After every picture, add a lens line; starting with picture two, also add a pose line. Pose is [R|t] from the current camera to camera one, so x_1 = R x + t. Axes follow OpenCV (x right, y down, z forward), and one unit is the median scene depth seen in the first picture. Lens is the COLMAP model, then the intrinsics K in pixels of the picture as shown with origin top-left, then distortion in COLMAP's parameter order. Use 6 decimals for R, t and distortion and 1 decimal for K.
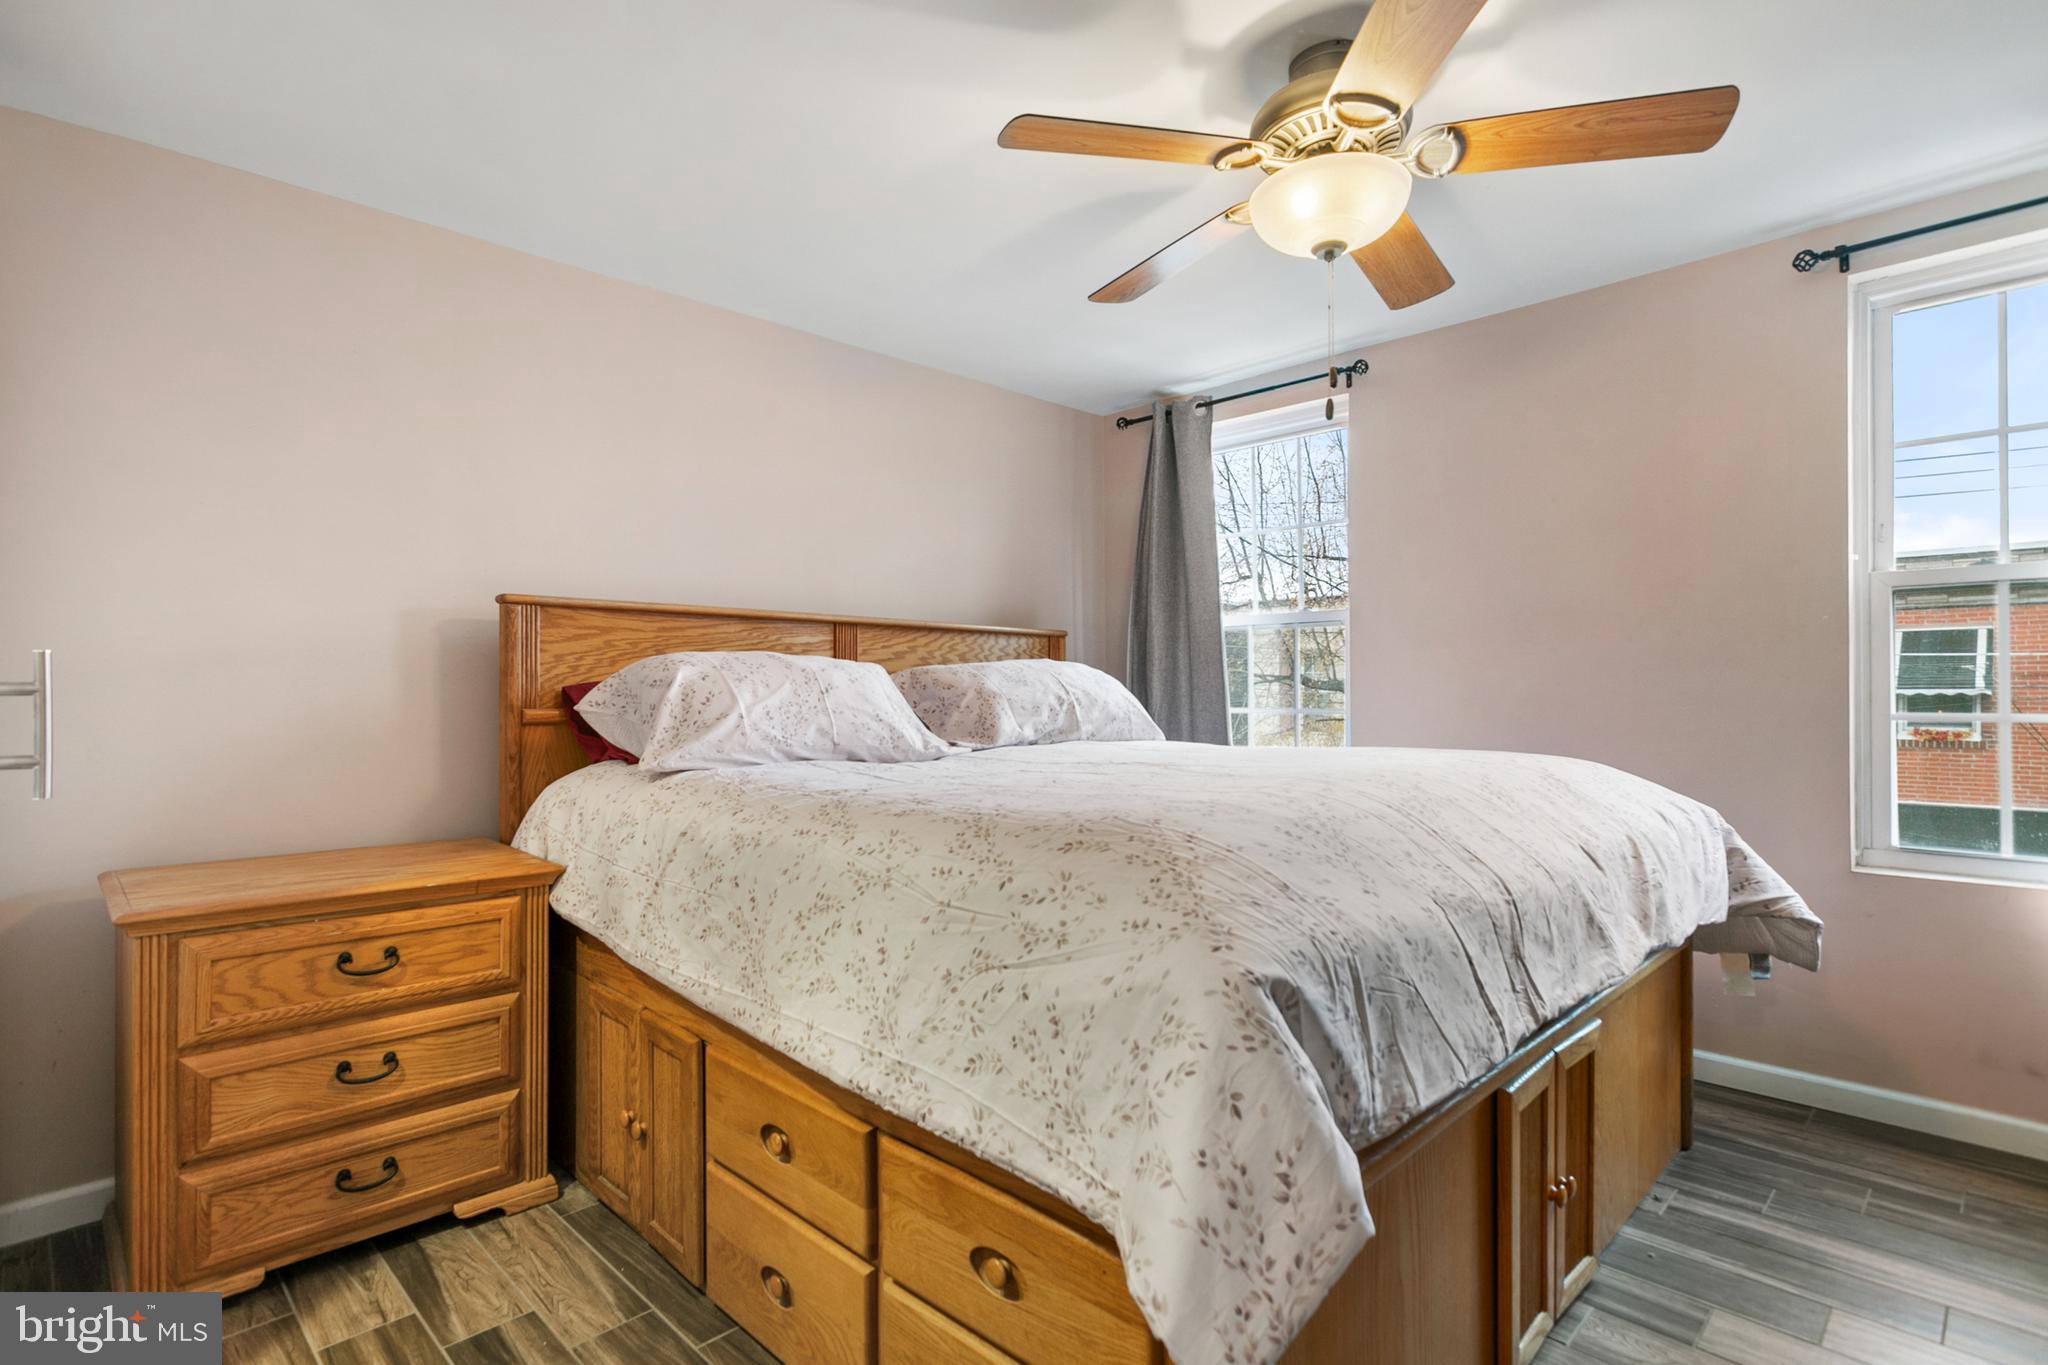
lens RADIAL K [[980.9, 0, 1023.8], [0, 980.9, 690.7], [0, 0, 1]] dist [0.006378, -0.000048]
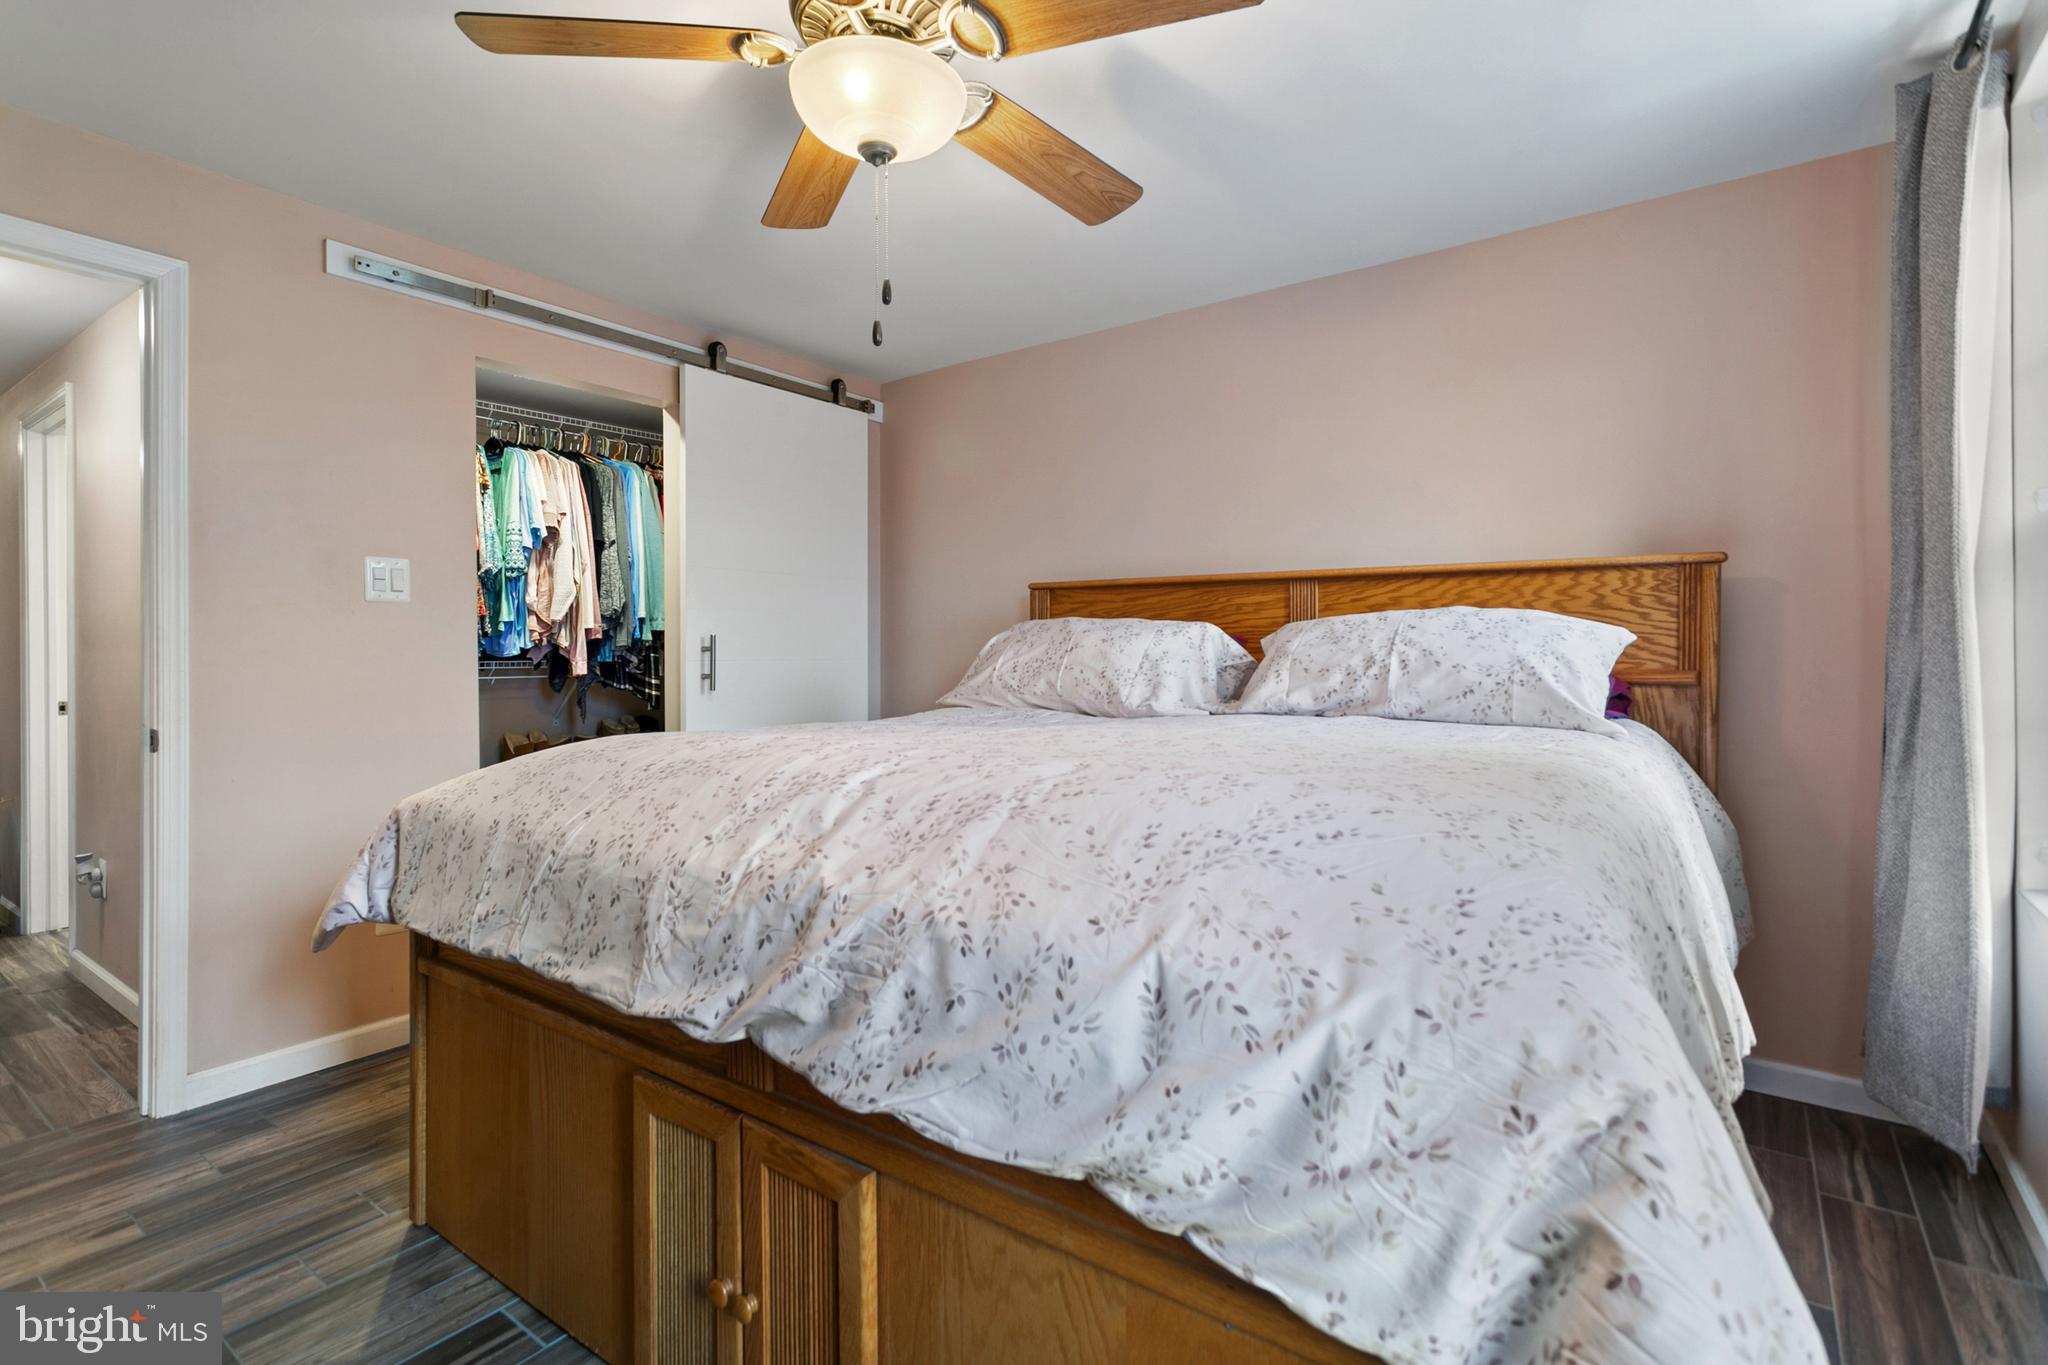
lens RADIAL K [[980.9, 0, 1027.9], [0, 980.9, 660.4], [0, 0, 1]] dist [0.006378, -0.000048]
pose [[0.177634, 0.009349, -0.984052, 0.785819], [-0.002006, 0.999956, 0.009138, 0.002300], [0.984095, 0.000351, 0.177645, 0.636385]]
